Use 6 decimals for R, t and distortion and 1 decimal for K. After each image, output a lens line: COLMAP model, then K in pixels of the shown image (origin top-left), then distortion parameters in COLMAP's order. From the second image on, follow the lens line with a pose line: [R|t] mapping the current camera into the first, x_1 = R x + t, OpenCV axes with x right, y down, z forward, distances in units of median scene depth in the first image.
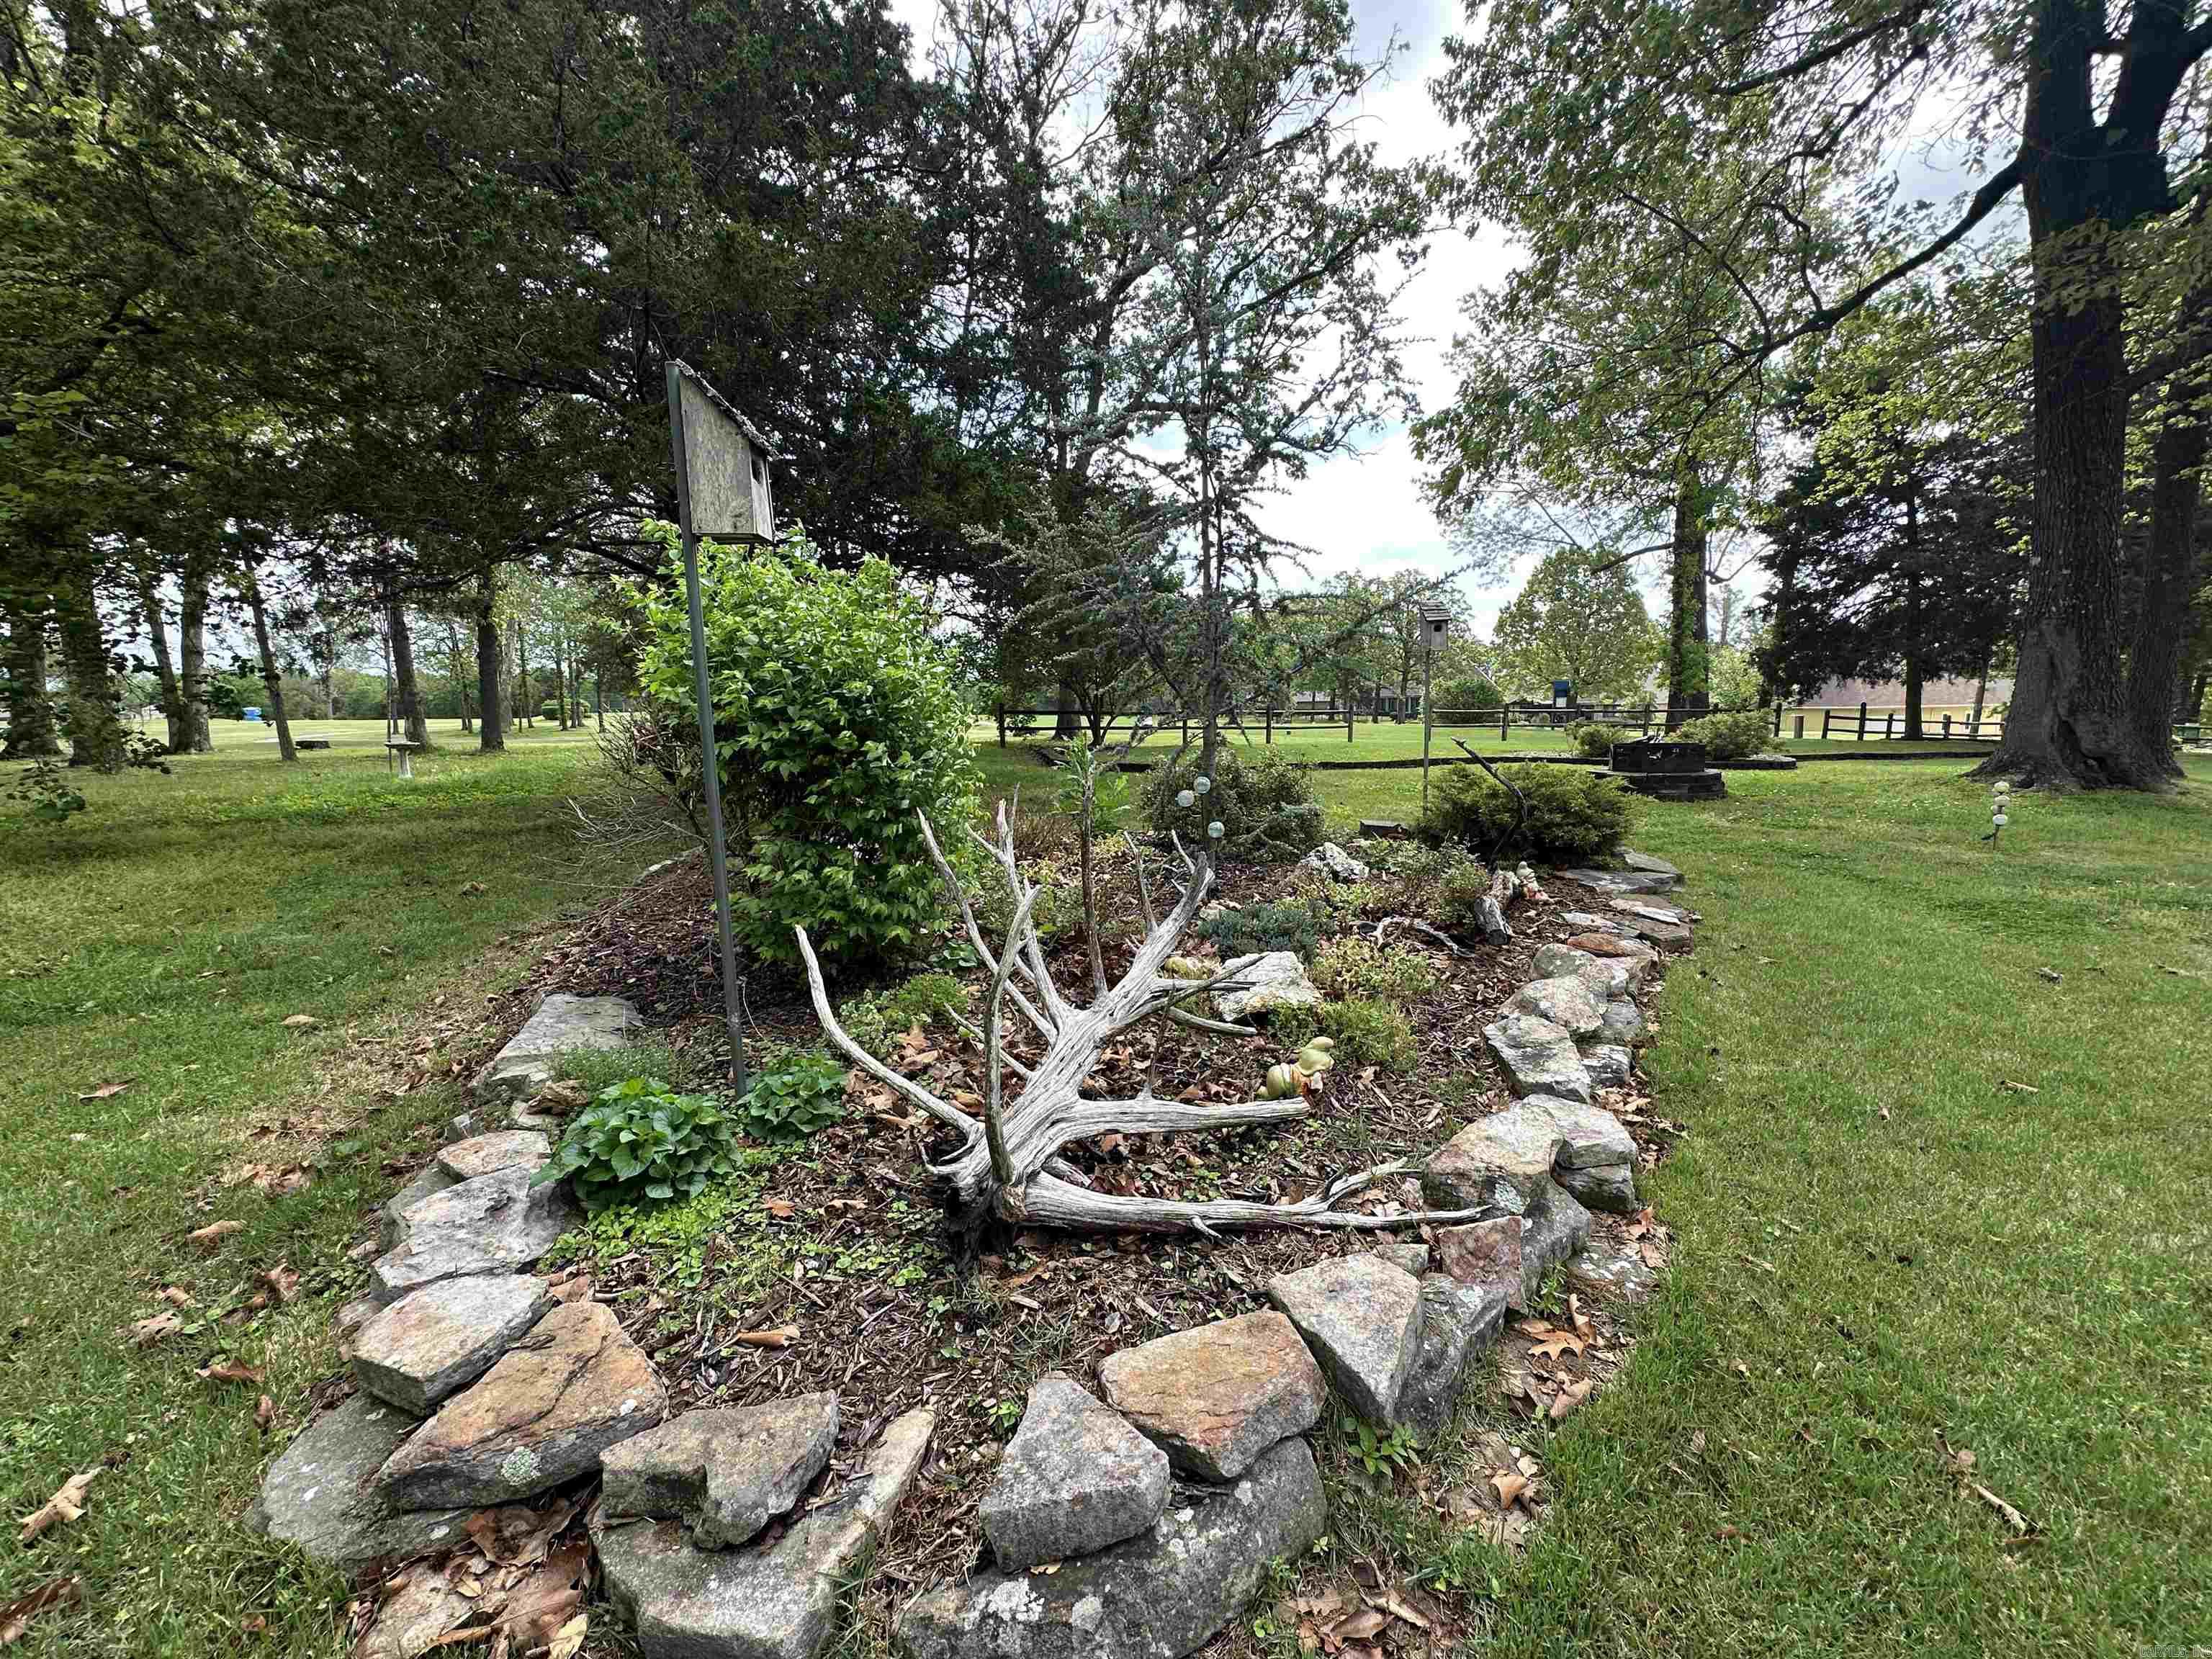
lens RADIAL K [[889.3, 0, 1106.0], [0, 889.3, 829.5], [0, 0, 1]] dist [-0.001509, 0.000058]
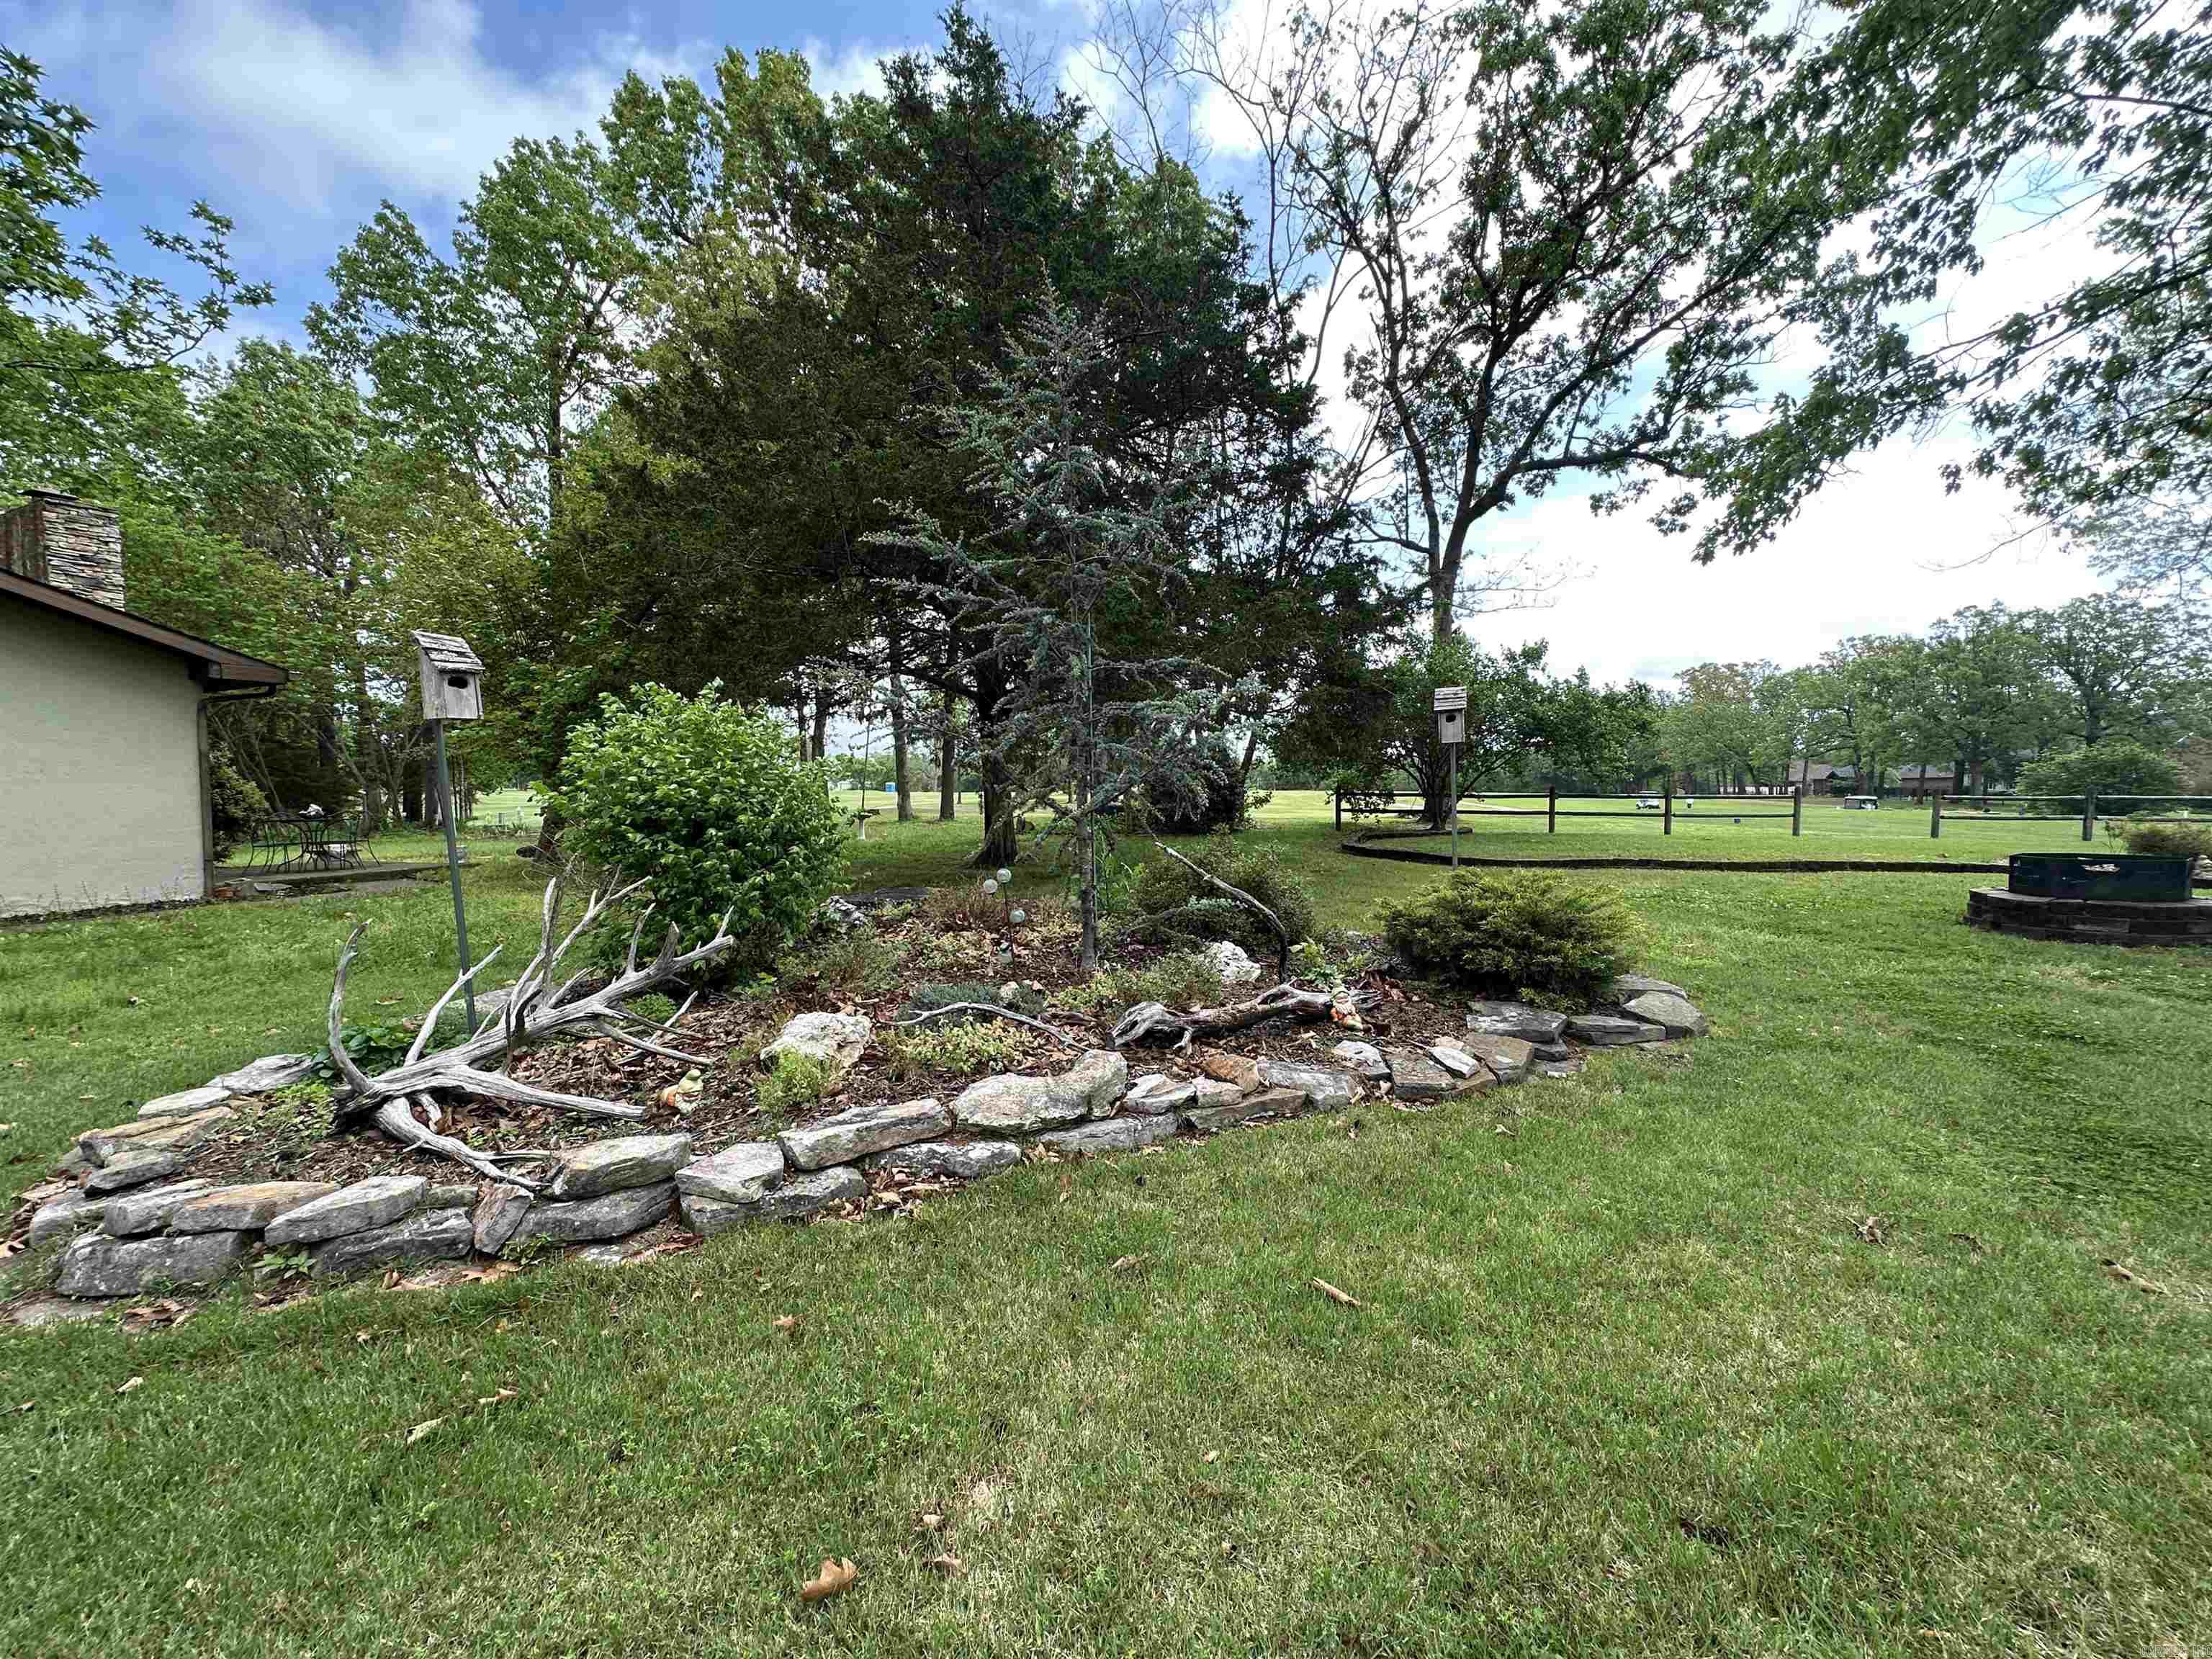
lens RADIAL K [[889.3, 0, 1106.0], [0, 889.3, 829.5], [0, 0, 1]] dist [-0.001509, 0.000058]
pose [[0.860569, 0.021262, -0.508889, 0.157797], [-0.065877, 0.995383, -0.069813, -0.006323], [0.505055, 0.093603, 0.857996, 0.018697]]
